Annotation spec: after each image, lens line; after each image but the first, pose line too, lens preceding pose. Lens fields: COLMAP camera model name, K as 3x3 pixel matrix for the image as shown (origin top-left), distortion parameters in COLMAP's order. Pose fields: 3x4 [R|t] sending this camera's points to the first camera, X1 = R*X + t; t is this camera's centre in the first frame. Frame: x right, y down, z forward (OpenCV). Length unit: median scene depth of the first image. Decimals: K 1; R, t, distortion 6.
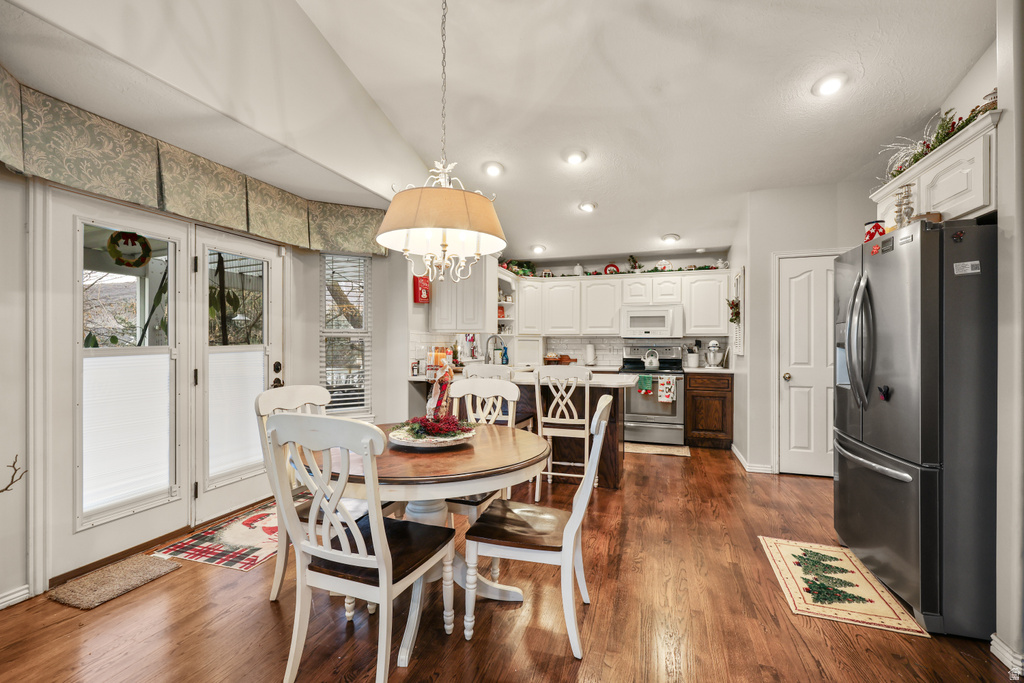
lens RADIAL K [[441.5, 0, 514.4], [0, 441.5, 341.8], [0, 0, 1]] dist [-0.001488, -0.000070]
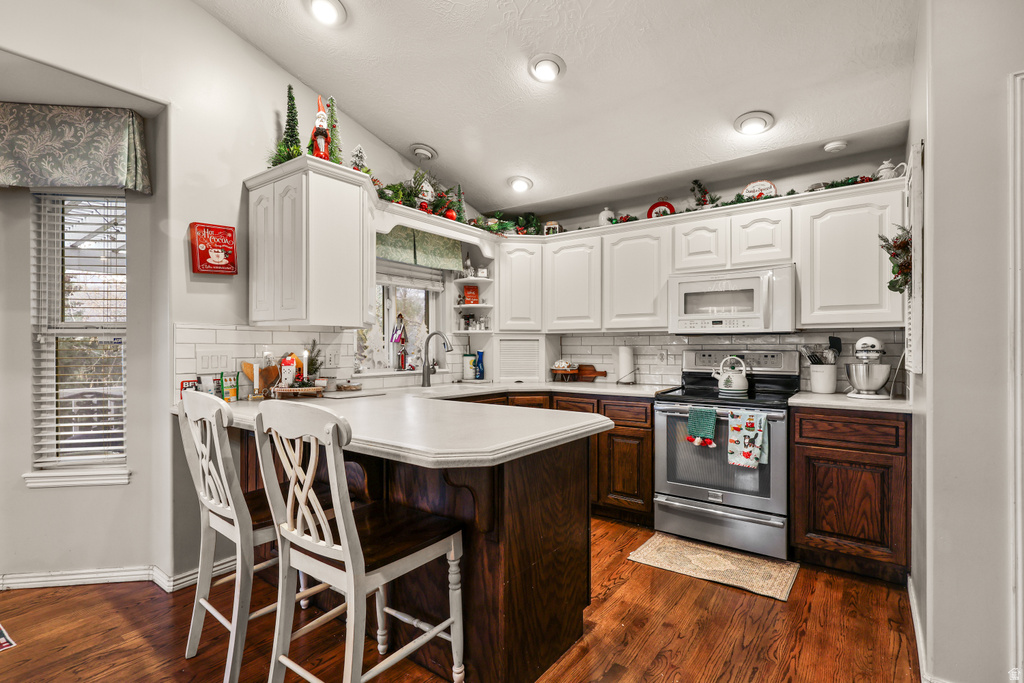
lens RADIAL K [[493.1, 0, 508.7], [0, 493.1, 345.1], [0, 0, 1]] dist [0.000949, 0.000631]
pose [[0.950061, -0.004123, -0.312038, 0.257804], [0.004747, 0.999988, 0.001239, 0.002894], [0.312030, -0.002658, 0.950069, 0.395638]]
